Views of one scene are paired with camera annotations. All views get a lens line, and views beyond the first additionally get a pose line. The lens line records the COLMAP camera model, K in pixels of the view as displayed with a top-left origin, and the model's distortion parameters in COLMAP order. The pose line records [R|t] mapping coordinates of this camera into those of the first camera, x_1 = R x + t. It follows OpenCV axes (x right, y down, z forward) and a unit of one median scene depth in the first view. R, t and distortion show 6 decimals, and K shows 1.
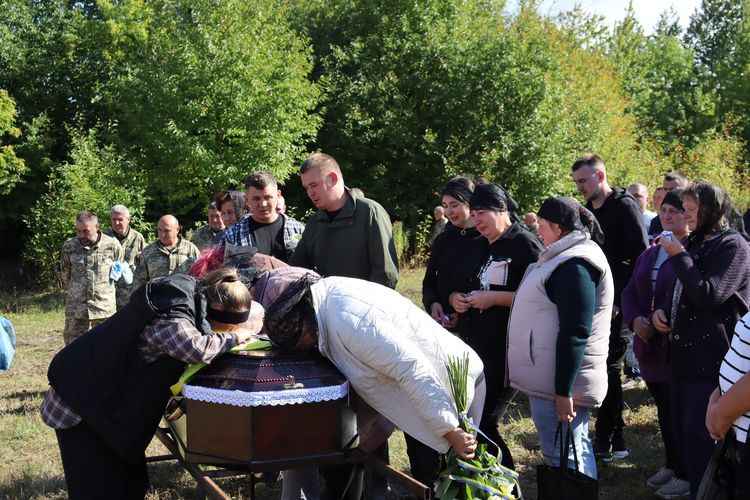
lens RADIAL K [[1009.7, 0, 375.0], [0, 1009.7, 250.0], [0, 0, 1]] dist [-0.006591, 0.451164]
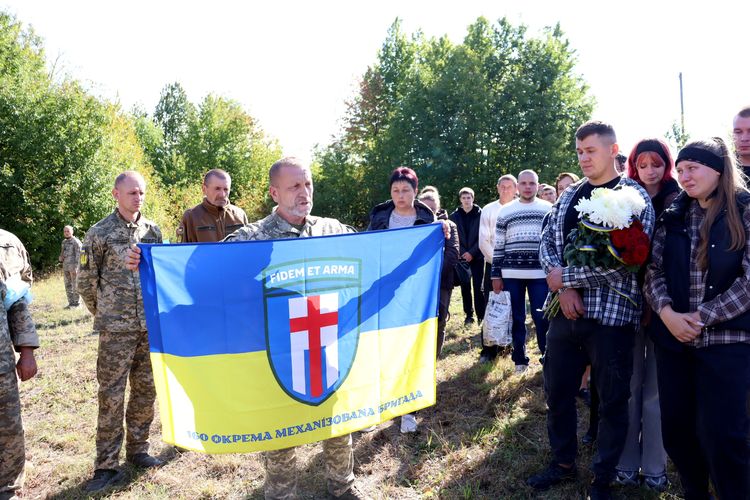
lens RADIAL K [[633.5, 0, 375.0], [0, 633.5, 250.0], [0, 0, 1]] dist [-0.176468, 0.199741]
pose [[0.761872, -0.040801, 0.646441, -0.081240], [0.054199, 0.998530, -0.000854, 0.000975], [-0.645456, 0.035687, 0.762963, 0.201373]]
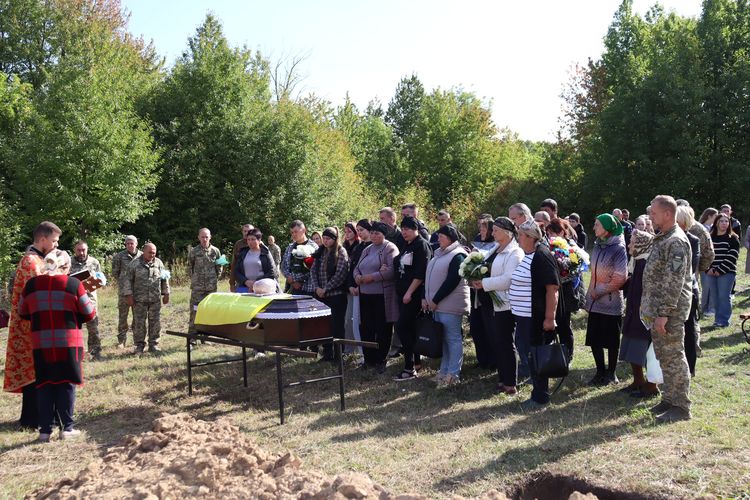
lens RADIAL K [[775.1, 0, 375.0], [0, 775.1, 250.0], [0, 0, 1]] dist [-0.041961, 0.019685]
pose [[0.958059, -0.024302, 0.285537, -0.064402], [0.031264, 0.999314, -0.019847, 0.004630], [-0.284859, 0.027941, 0.958162, -0.113258]]
